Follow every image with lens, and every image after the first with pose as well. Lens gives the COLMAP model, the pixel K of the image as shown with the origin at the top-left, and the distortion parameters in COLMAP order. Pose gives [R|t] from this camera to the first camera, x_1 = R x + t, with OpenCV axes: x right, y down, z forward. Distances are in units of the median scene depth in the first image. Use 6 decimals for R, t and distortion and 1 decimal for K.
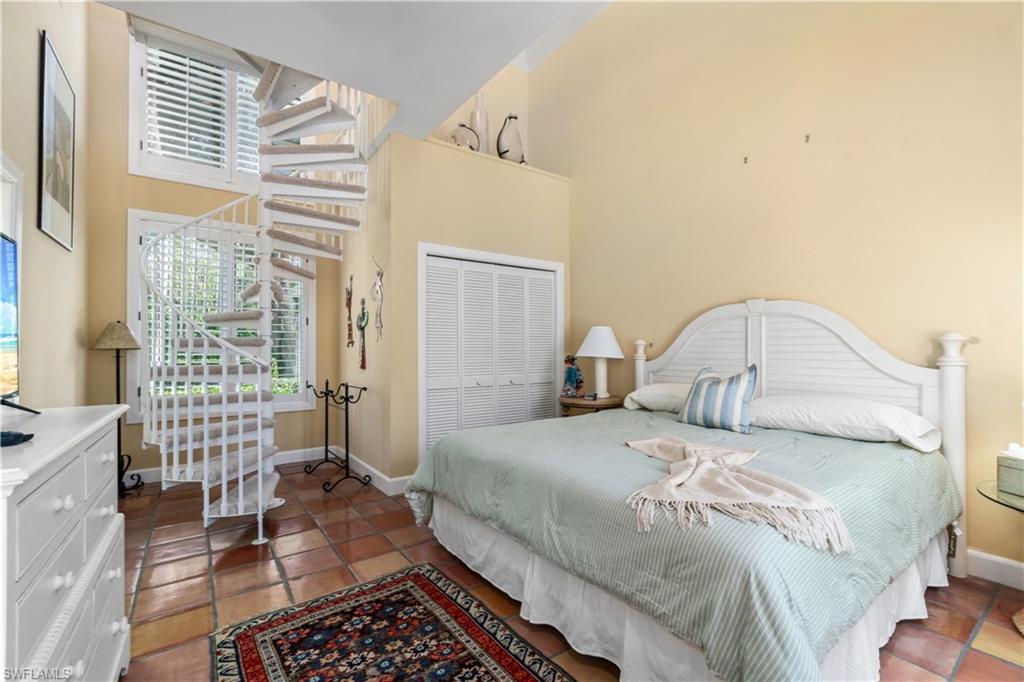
lens RADIAL K [[442.7, 0, 517.6], [0, 442.7, 342.5], [0, 0, 1]] dist [0.000171, 0.001456]
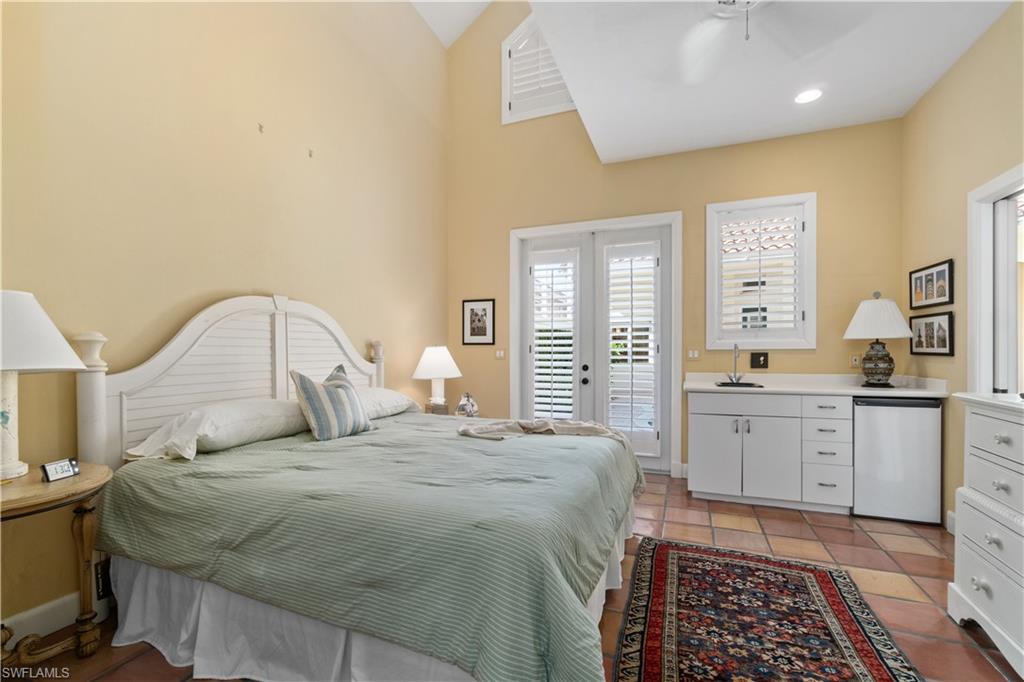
lens RADIAL K [[442.7, 0, 512.8], [0, 442.7, 348.8], [0, 0, 1]] dist [0.000171, 0.001456]
pose [[-0.516551, 0.012975, 0.856158, -0.791261], [0.001615, 0.999898, -0.014179, 0.040573], [-0.856255, -0.005942, -0.516519, 1.771436]]
